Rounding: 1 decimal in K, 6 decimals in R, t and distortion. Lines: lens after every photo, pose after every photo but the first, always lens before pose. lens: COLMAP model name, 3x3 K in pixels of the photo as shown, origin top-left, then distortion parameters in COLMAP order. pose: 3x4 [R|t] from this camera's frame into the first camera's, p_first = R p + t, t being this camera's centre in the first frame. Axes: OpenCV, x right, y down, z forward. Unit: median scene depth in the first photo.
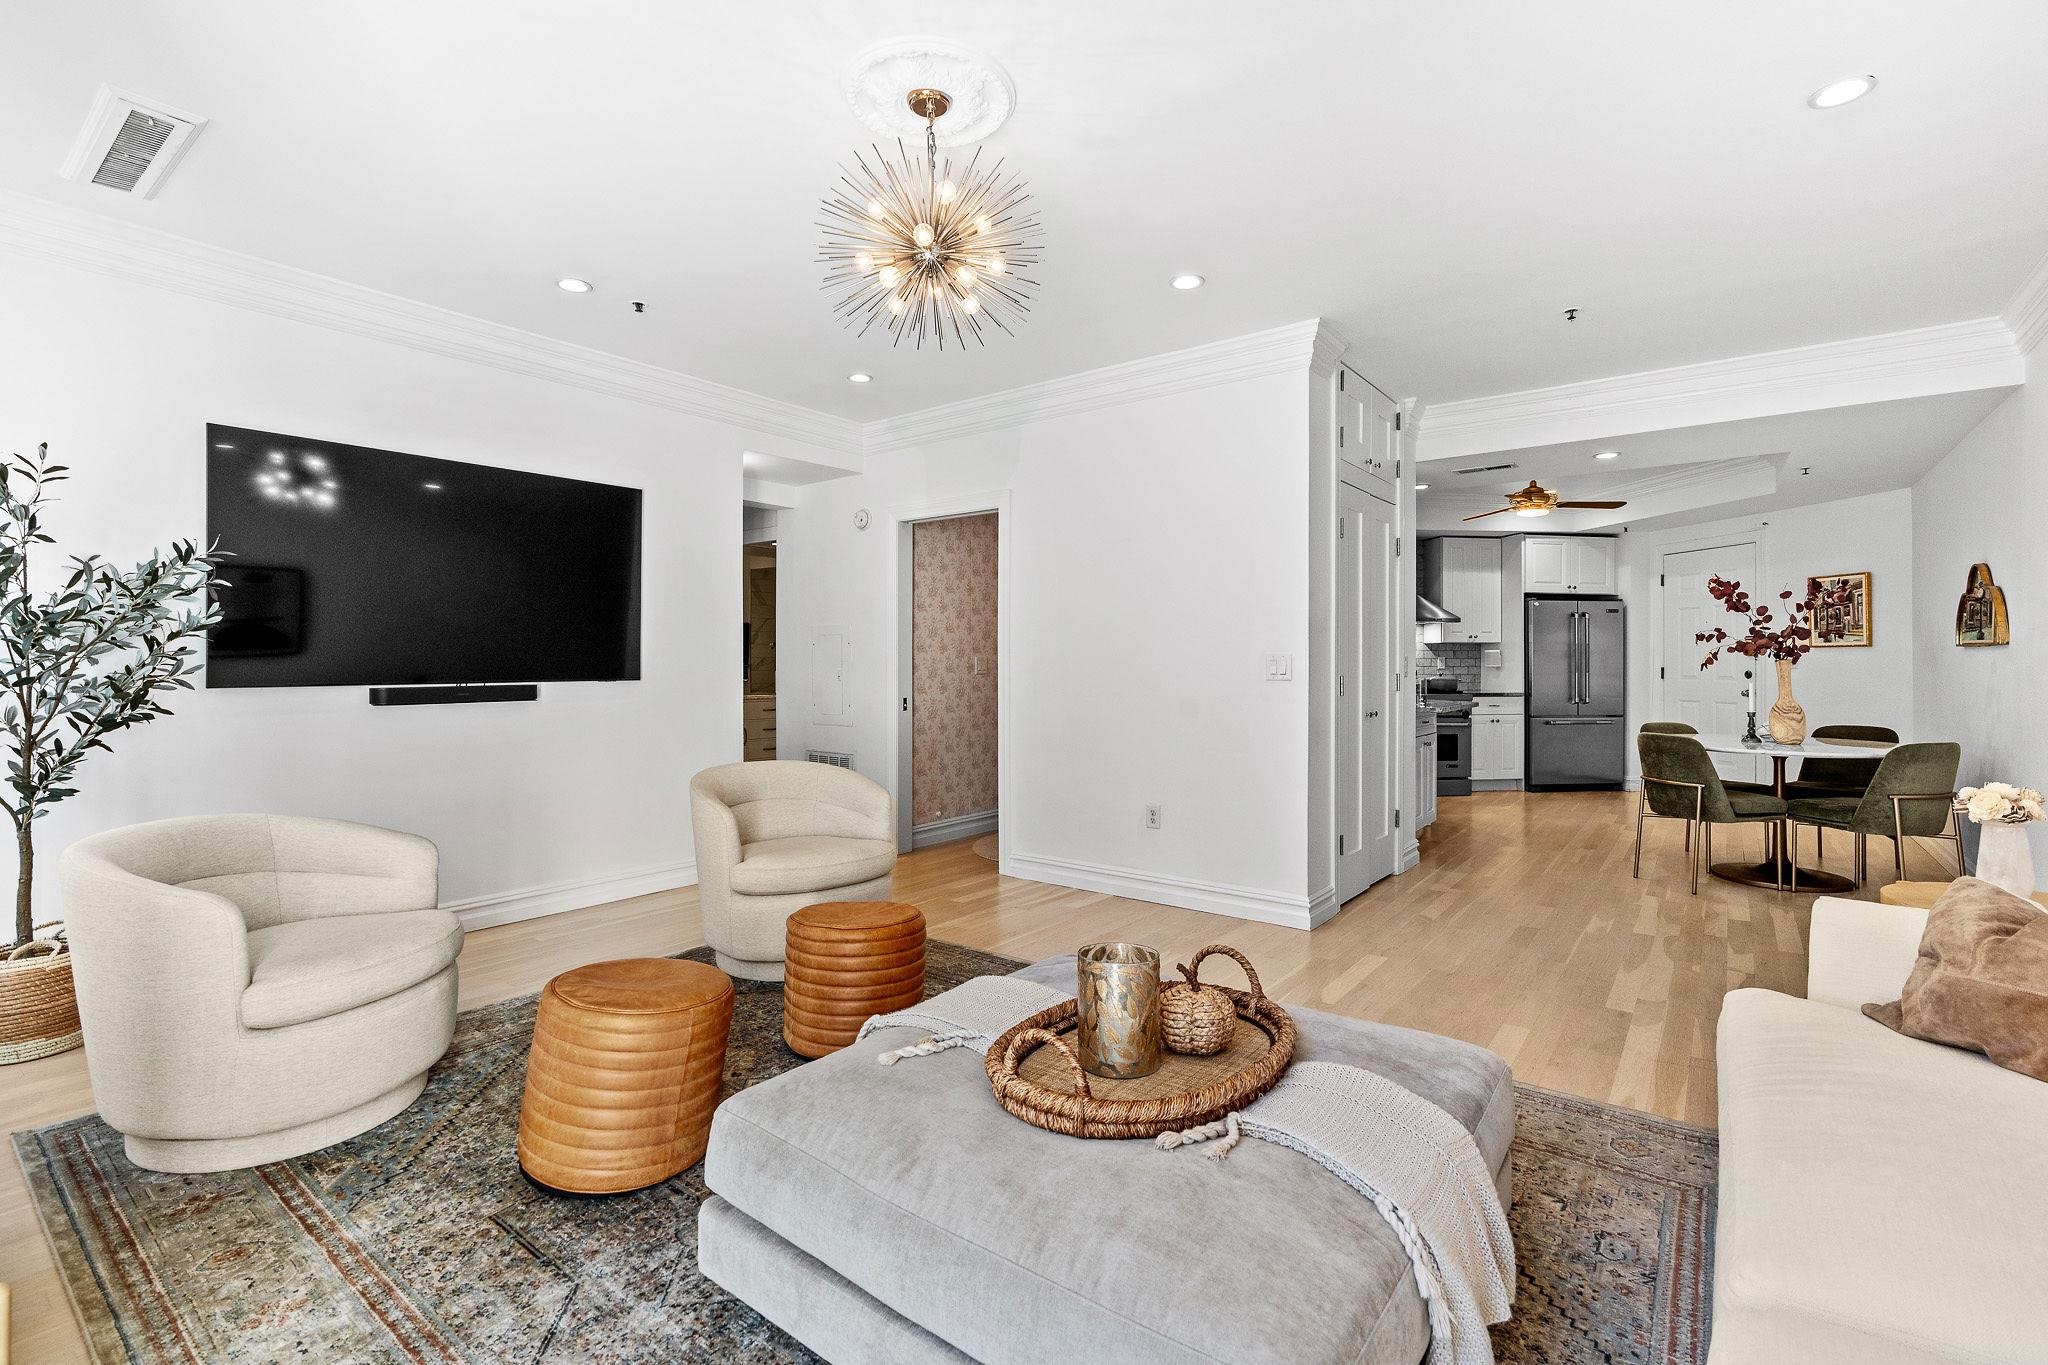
lens RADIAL K [[930.6, 0, 1022.1], [0, 930.6, 670.8], [0, 0, 1]] dist [-0.002561, 0.000585]
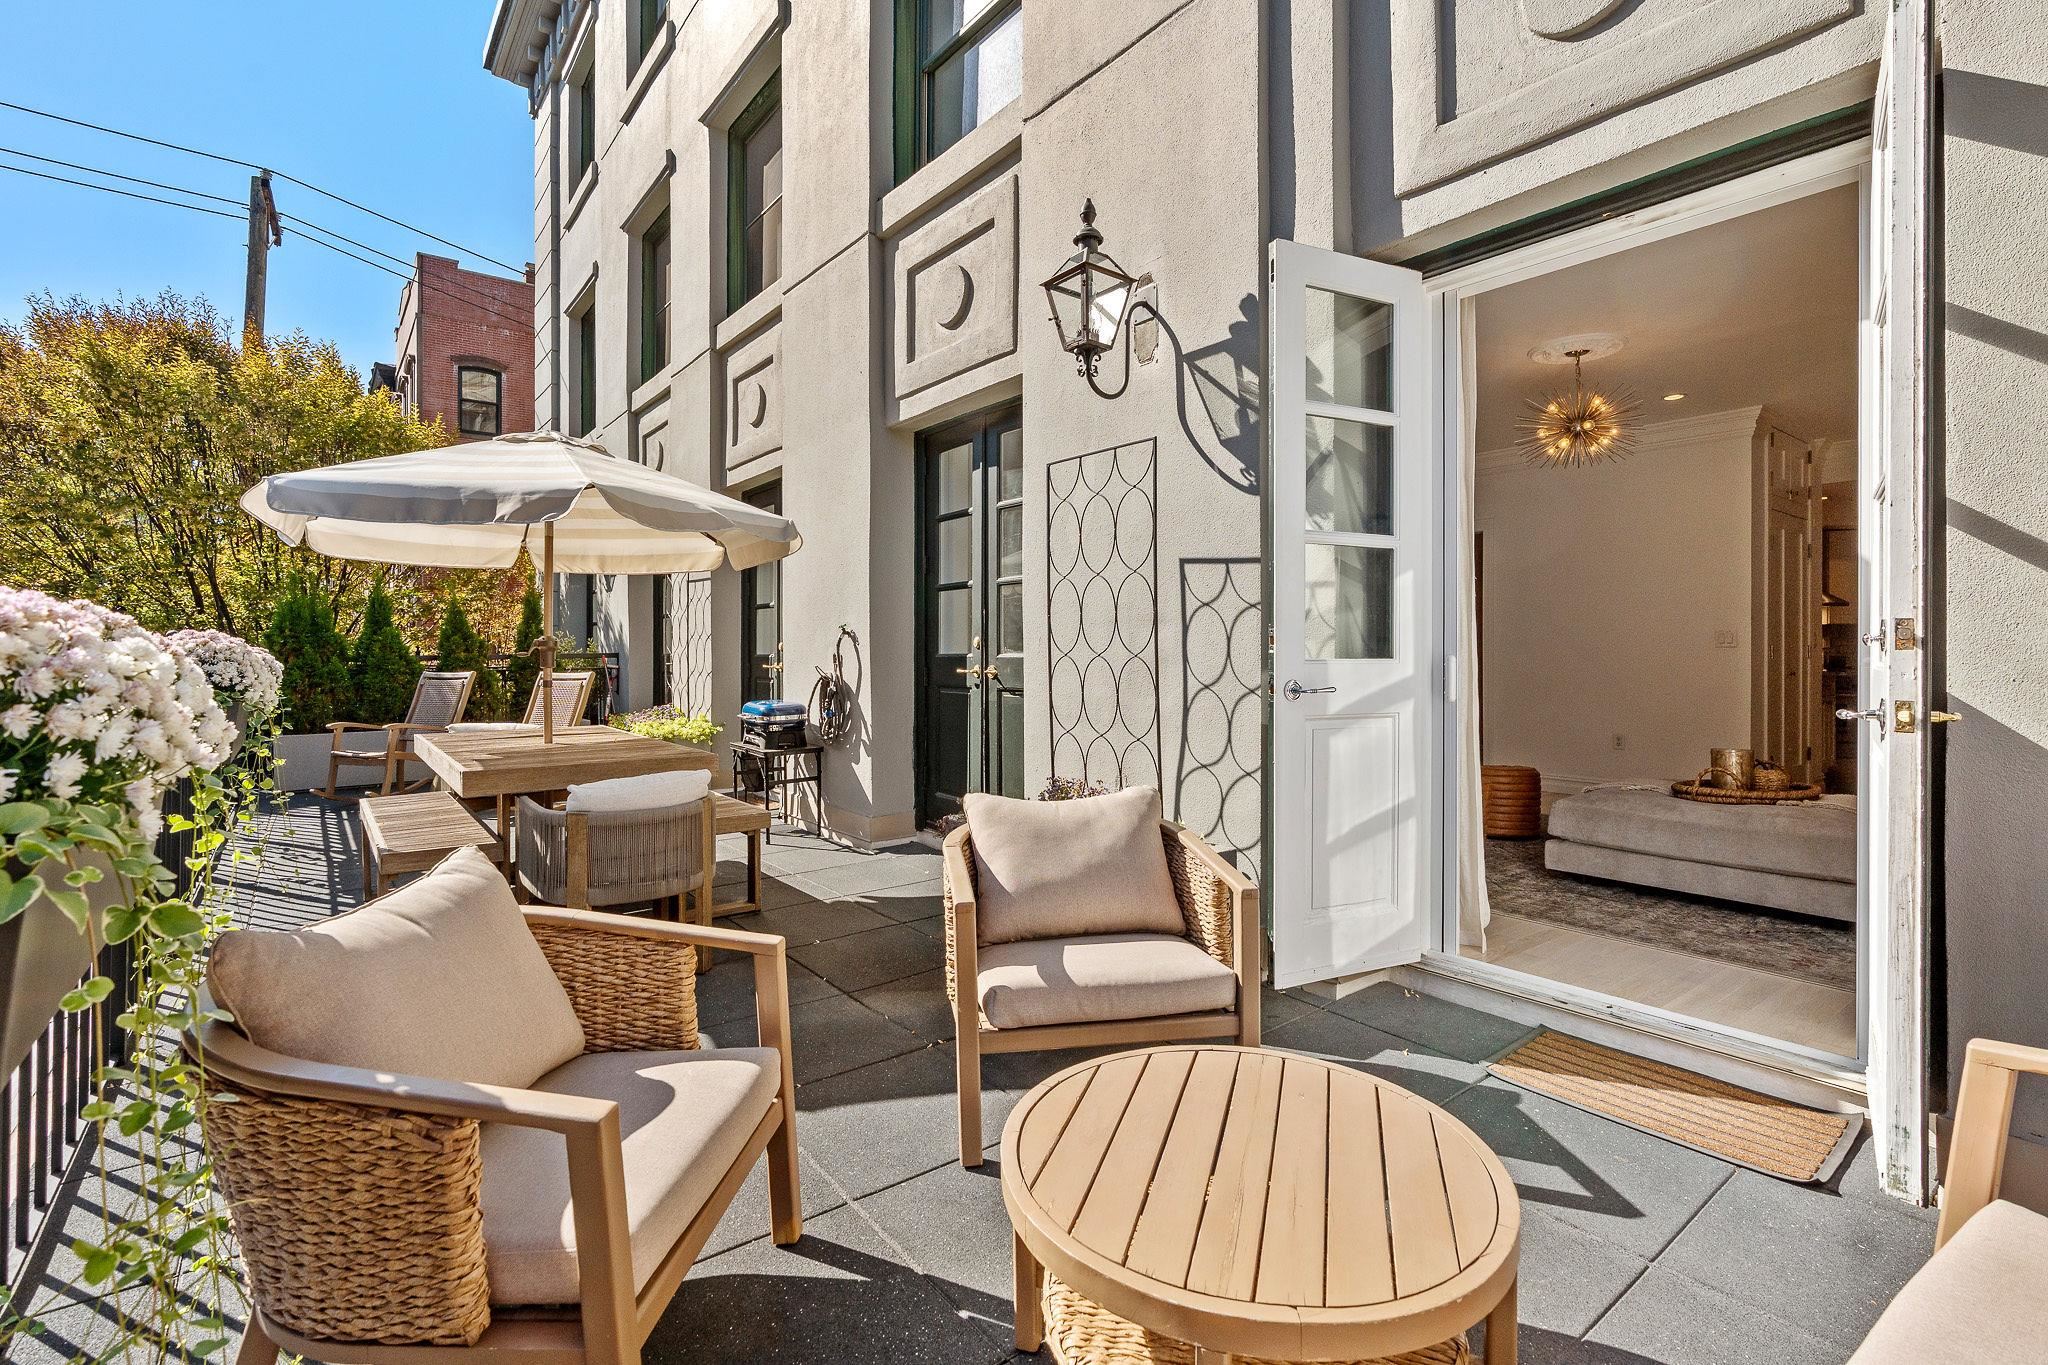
lens RADIAL K [[950.7, 0, 1021.5], [0, 950.7, 650.5], [0, 0, 1]] dist [-0.000749, 0.000086]
pose [[0.967949, 0.001449, -0.251144, -0.282813], [-0.003589, 0.999961, -0.008063, 0.020637], [0.251122, 0.008706, 0.967916, -0.490342]]
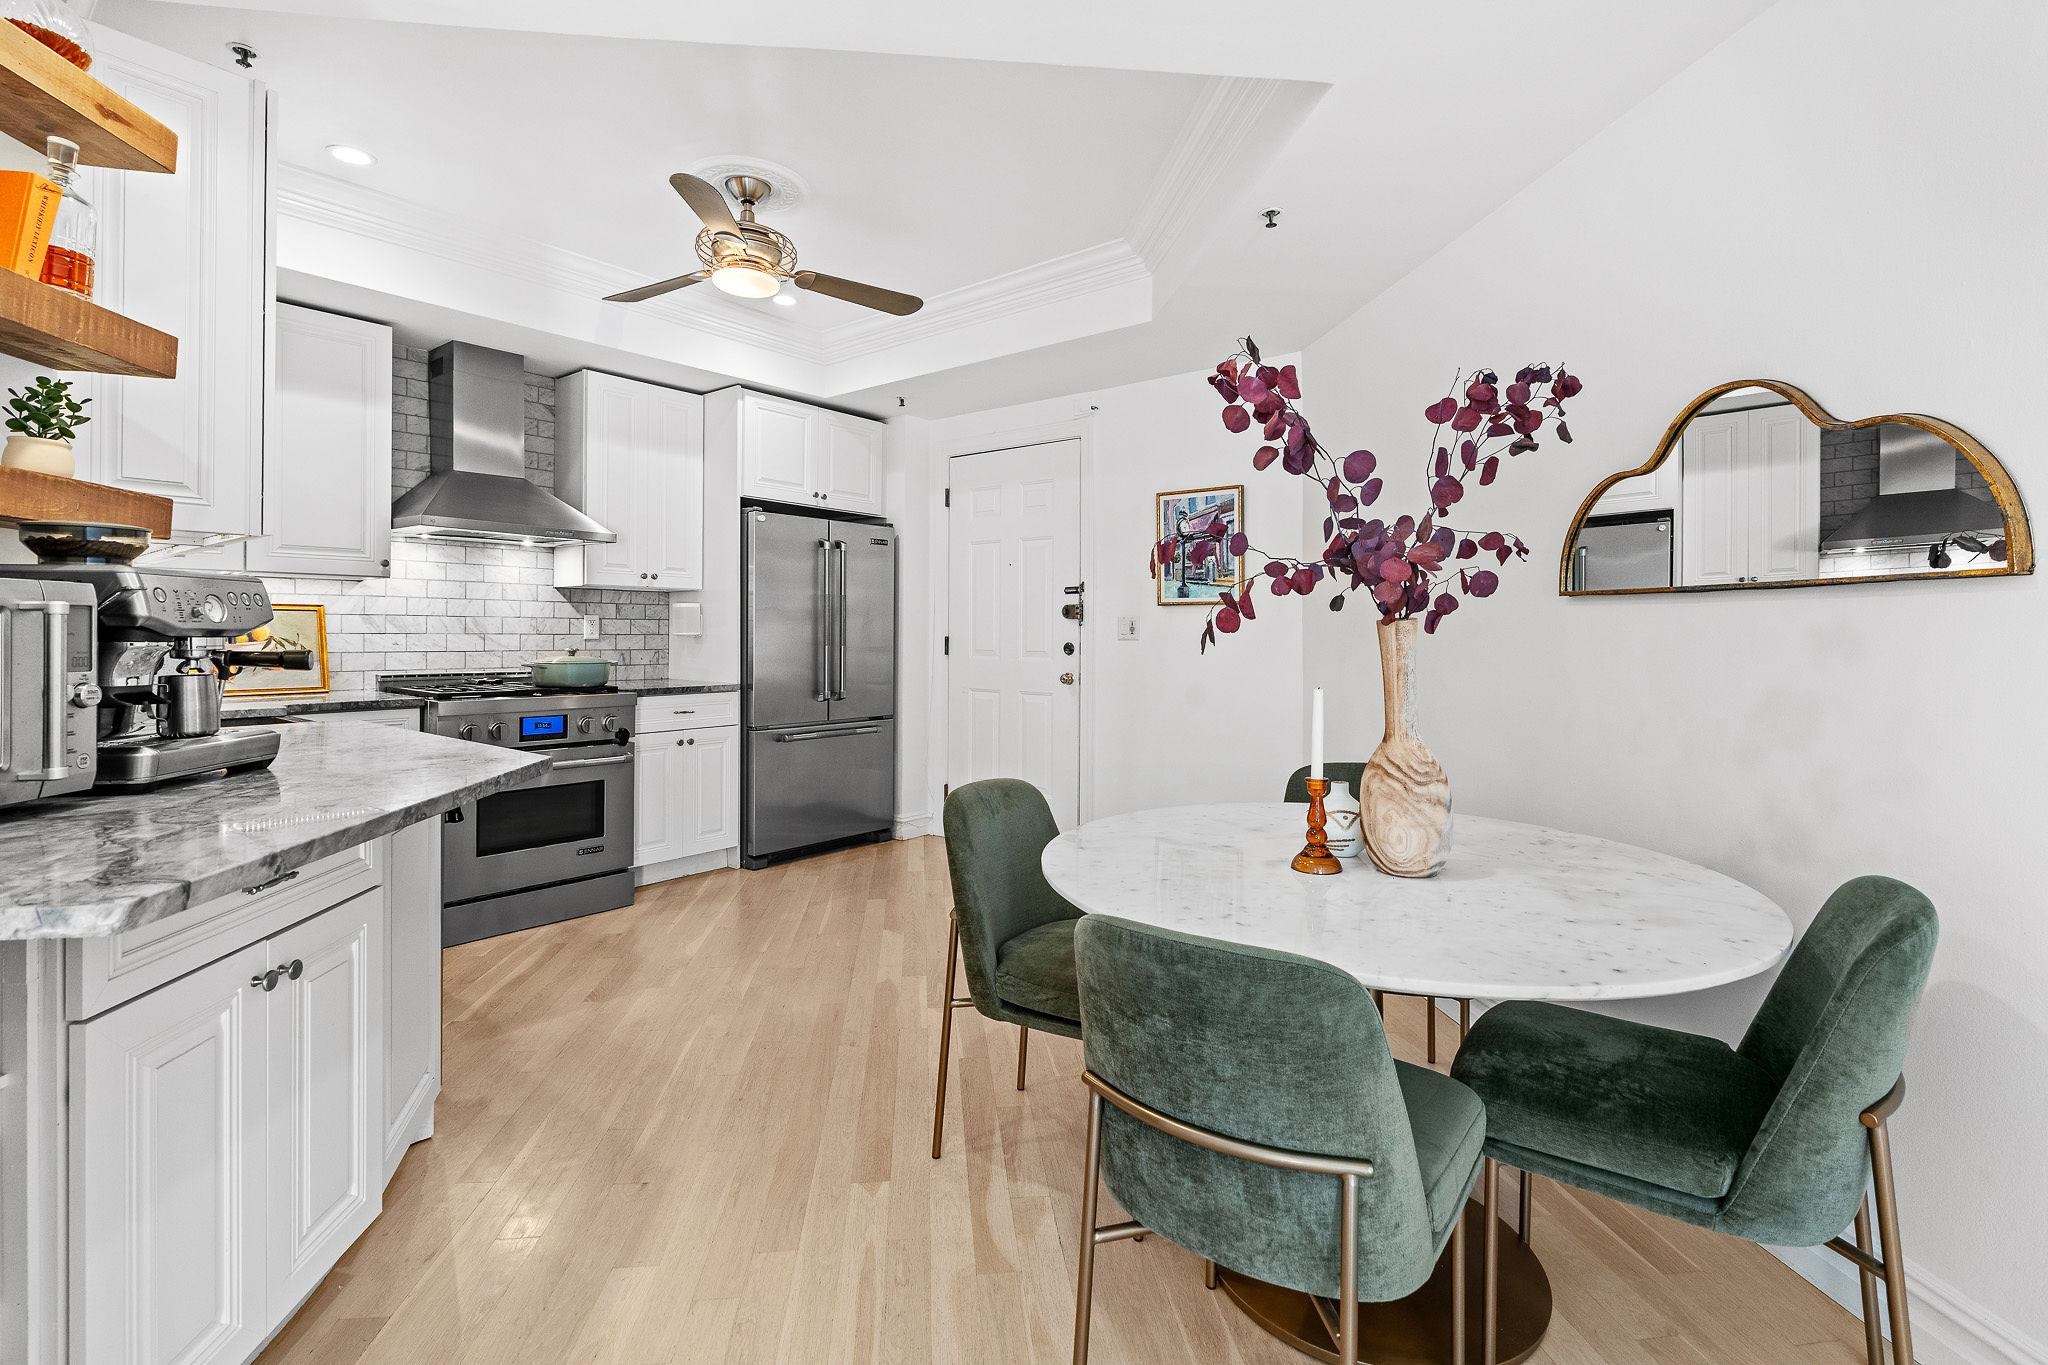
lens RADIAL K [[935.4, 0, 1024.0], [0, 935.4, 634.1], [0, 0, 1]] dist [-0.002773, 0.000952]
pose [[0.725804, 0.003023, 0.687894, 0.375534], [-0.000173, 0.999991, -0.004212, -0.003678], [-0.687901, 0.002938, 0.725799, 0.649019]]
